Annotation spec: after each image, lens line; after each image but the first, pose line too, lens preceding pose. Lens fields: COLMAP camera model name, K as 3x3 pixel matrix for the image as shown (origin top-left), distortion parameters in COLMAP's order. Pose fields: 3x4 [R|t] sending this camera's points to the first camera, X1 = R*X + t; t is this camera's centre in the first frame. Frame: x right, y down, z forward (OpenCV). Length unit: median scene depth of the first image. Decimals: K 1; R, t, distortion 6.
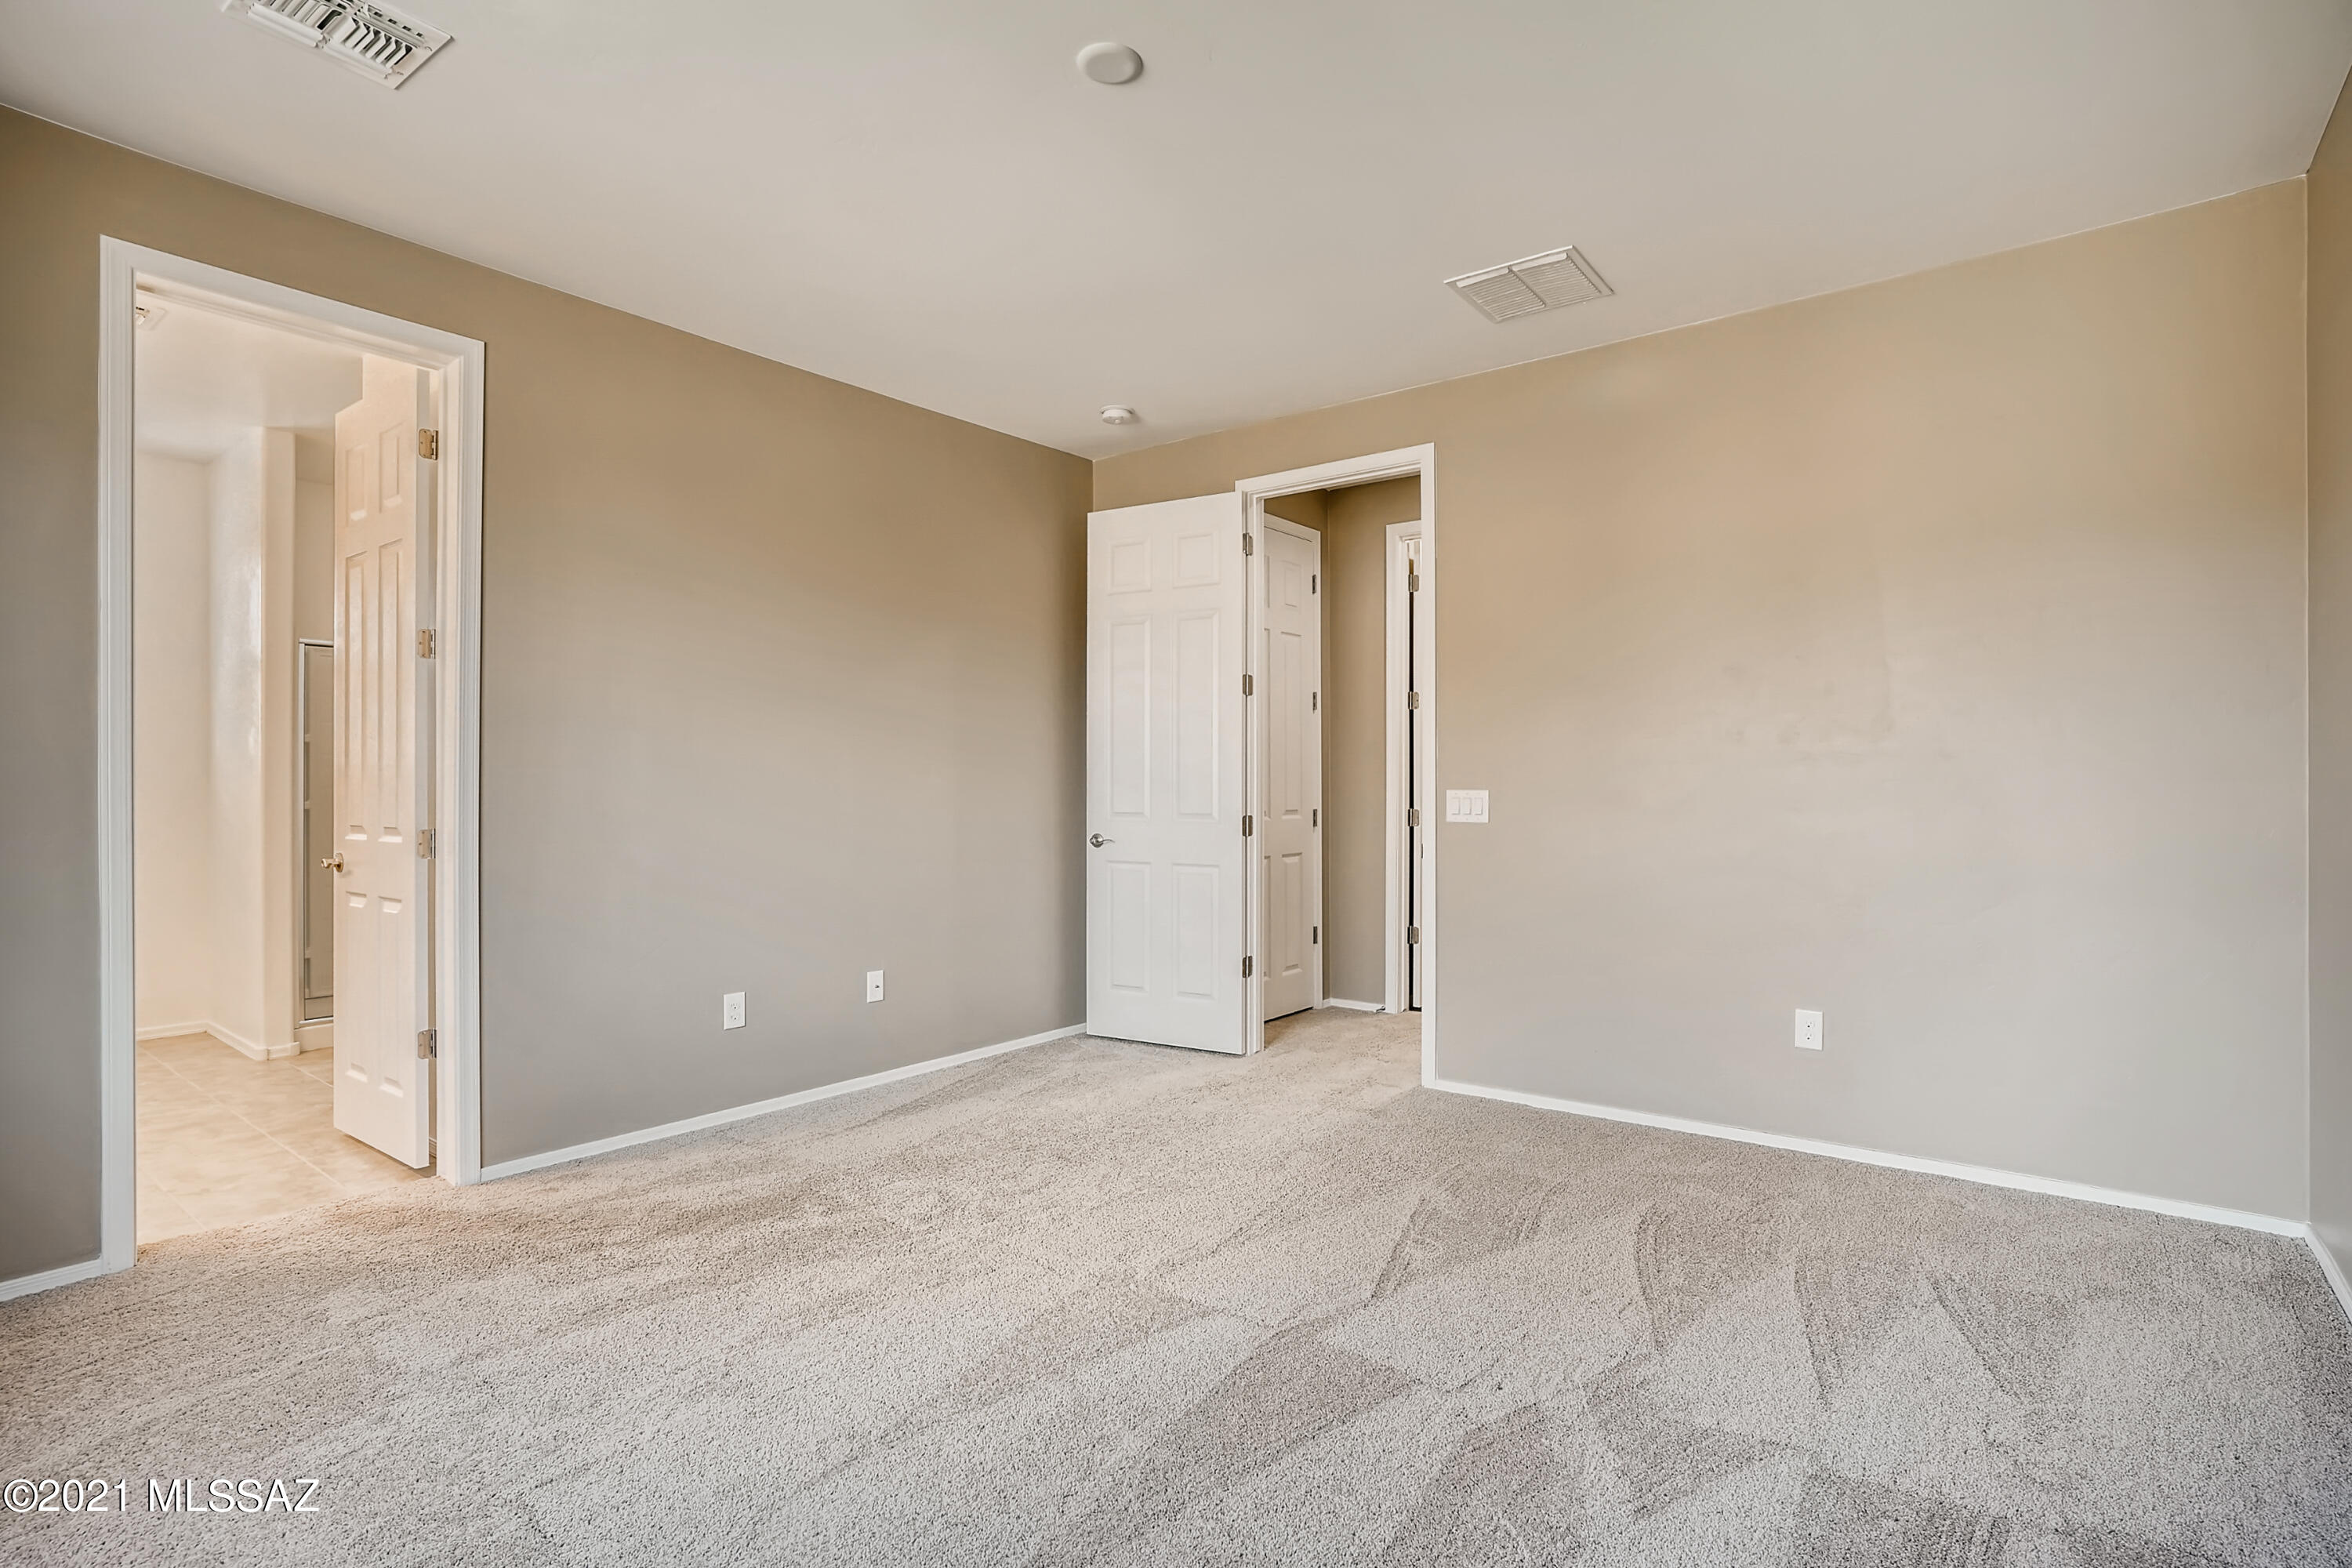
lens RADIAL K [[1145.2, 0, 1179.3], [0, 1145.2, 777.6], [0, 0, 1]] dist [-0.012491, 0.002532]
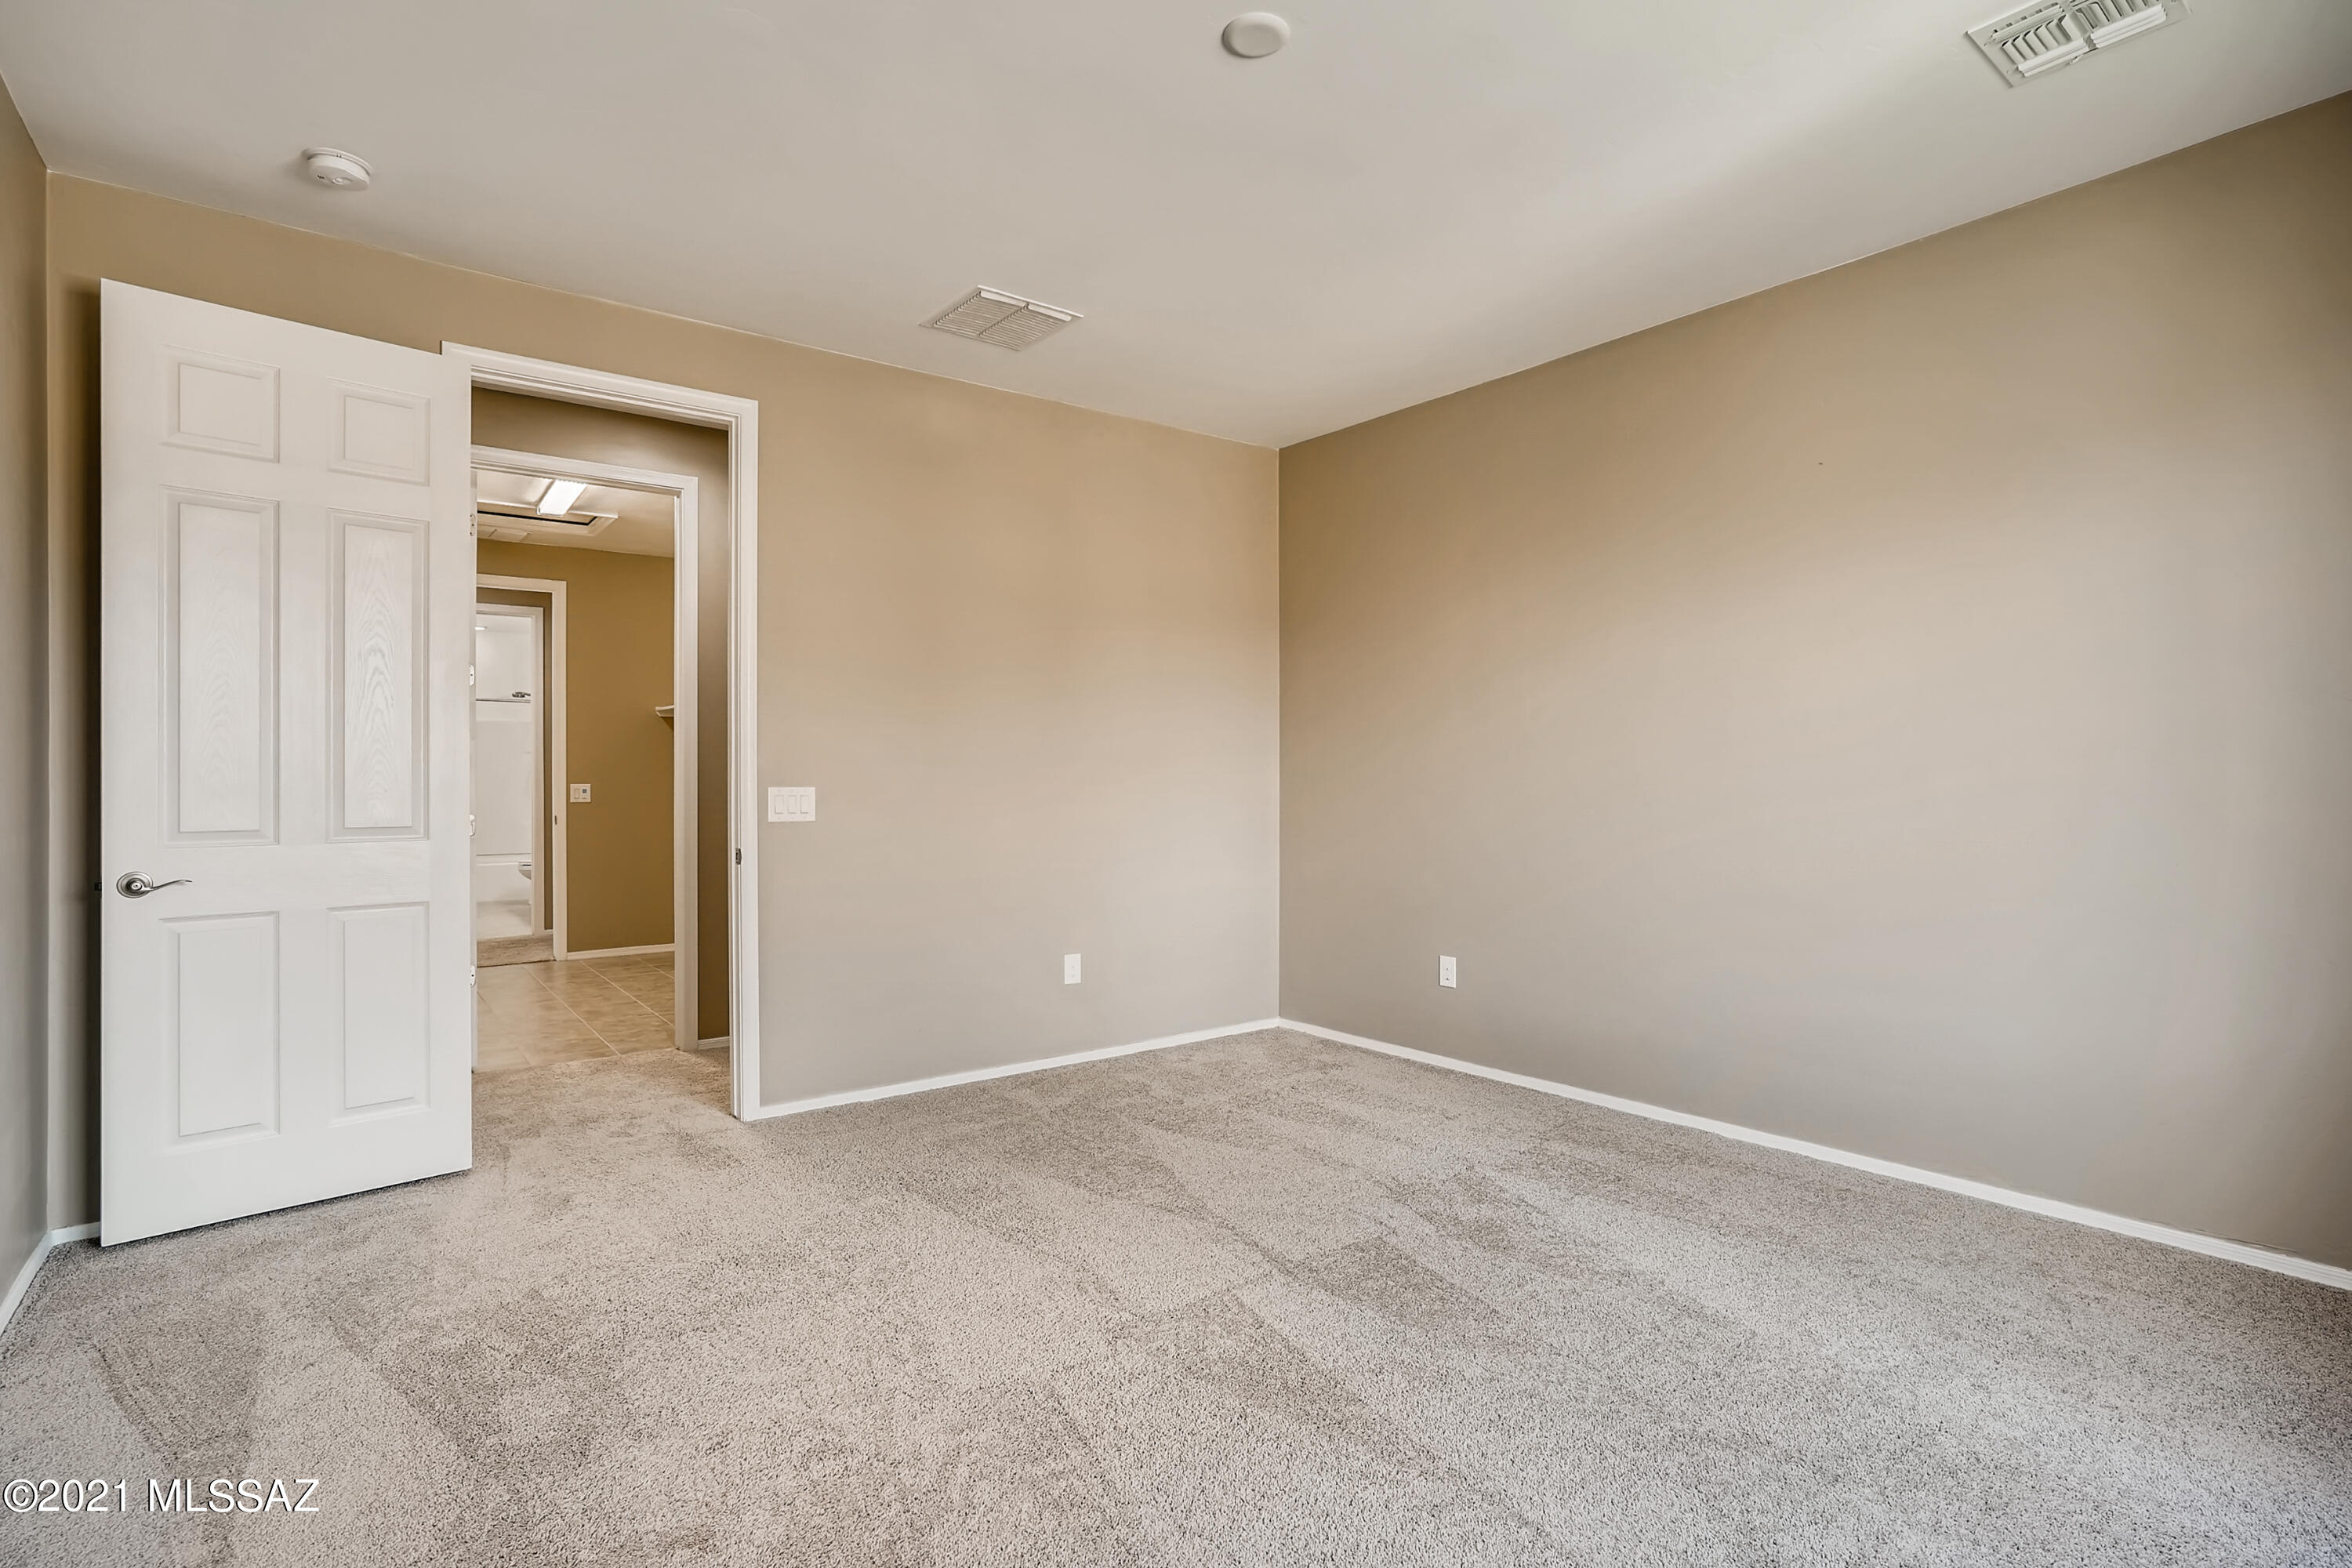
lens RADIAL K [[1145.2, 0, 1183.5], [0, 1145.2, 777.9], [0, 0, 1]] dist [-0.012491, 0.002532]
pose [[0.265316, 0.002504, 0.964158, -0.569270], [0.000095, 0.999997, -0.002623, 0.005859], [-0.964161, 0.000788, 0.265315, 0.451196]]
